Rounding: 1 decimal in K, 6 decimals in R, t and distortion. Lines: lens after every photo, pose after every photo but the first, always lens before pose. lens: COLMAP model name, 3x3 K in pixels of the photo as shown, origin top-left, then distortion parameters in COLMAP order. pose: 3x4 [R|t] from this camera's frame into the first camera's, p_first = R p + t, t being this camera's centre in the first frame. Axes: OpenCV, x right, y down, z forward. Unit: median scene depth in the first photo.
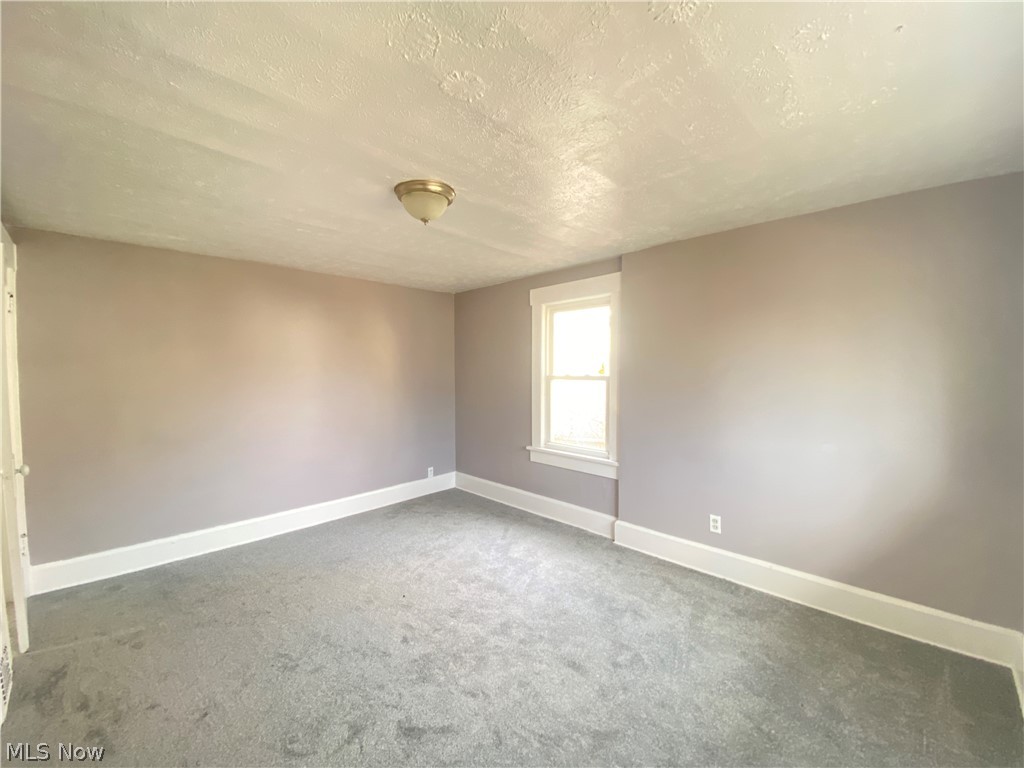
lens RADIAL K [[416.5, 0, 508.8], [0, 416.5, 383.4], [0, 0, 1]] dist [0.021027, -0.020169]
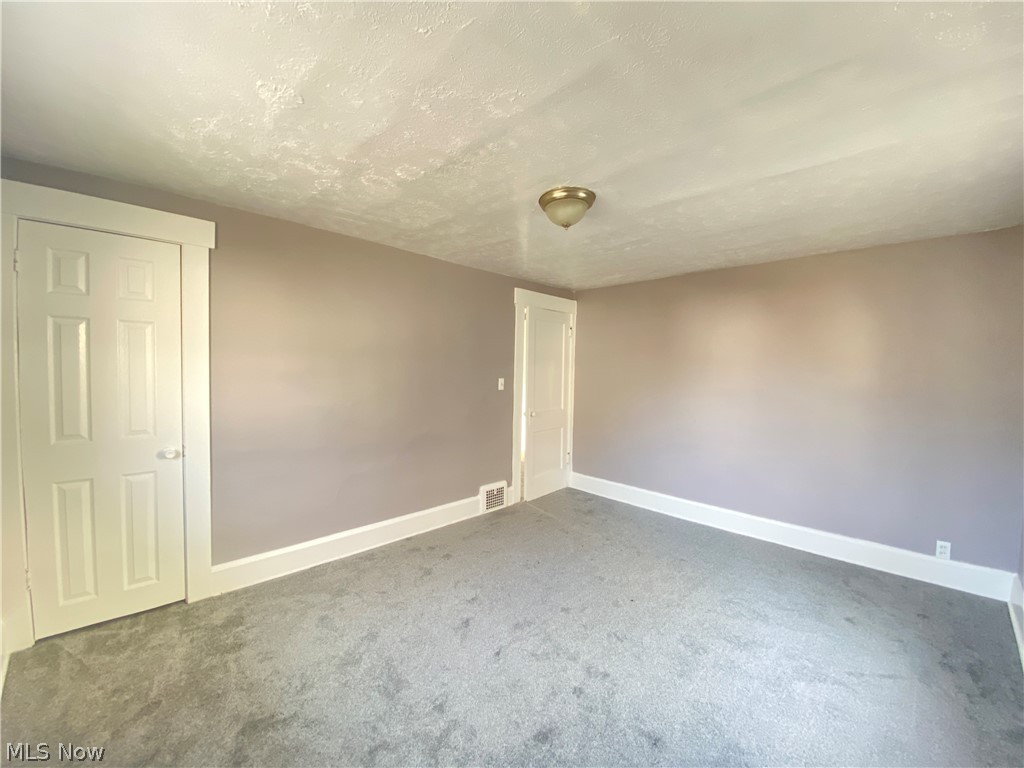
lens RADIAL K [[416.5, 0, 508.8], [0, 416.5, 383.4], [0, 0, 1]] dist [0.021027, -0.020169]
pose [[-0.016784, 0.039431, -0.999081, 0.572631], [-0.055672, 0.997635, 0.040309, -0.011792], [0.998308, 0.056298, -0.014549, 0.572639]]
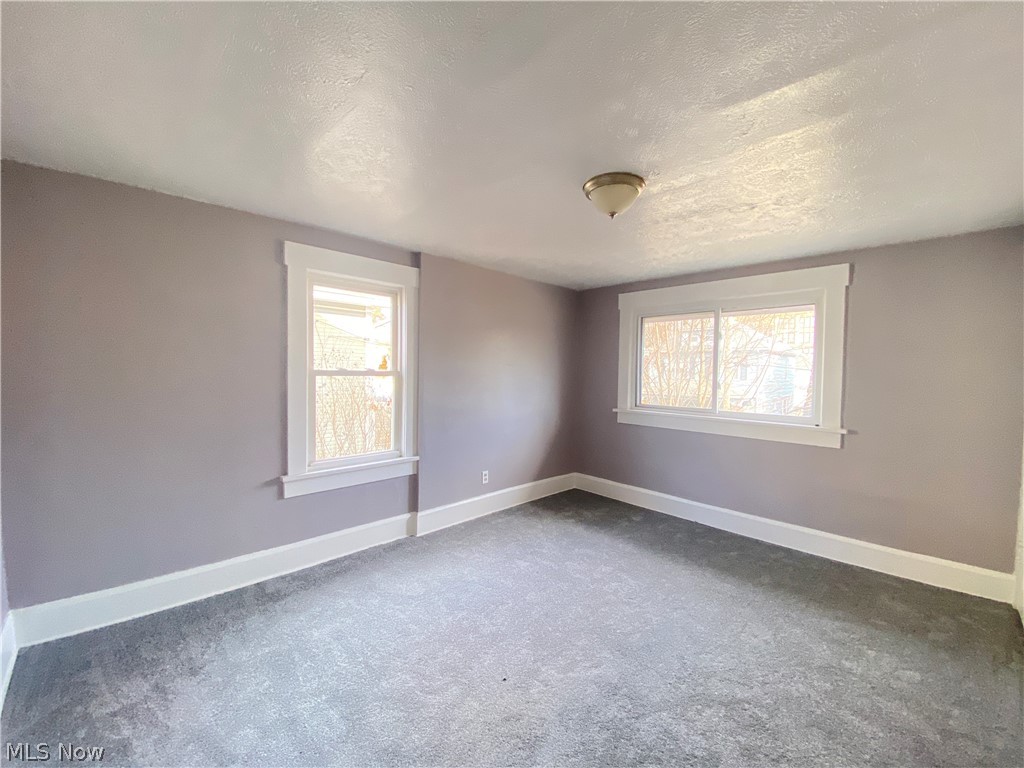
lens RADIAL K [[416.5, 0, 508.8], [0, 416.5, 383.4], [0, 0, 1]] dist [0.021027, -0.020169]
pose [[0.002081, -0.030228, 0.999541, -0.751090], [0.021814, 0.999307, 0.030175, -0.013237], [-0.999760, 0.021741, 0.002739, 0.776790]]
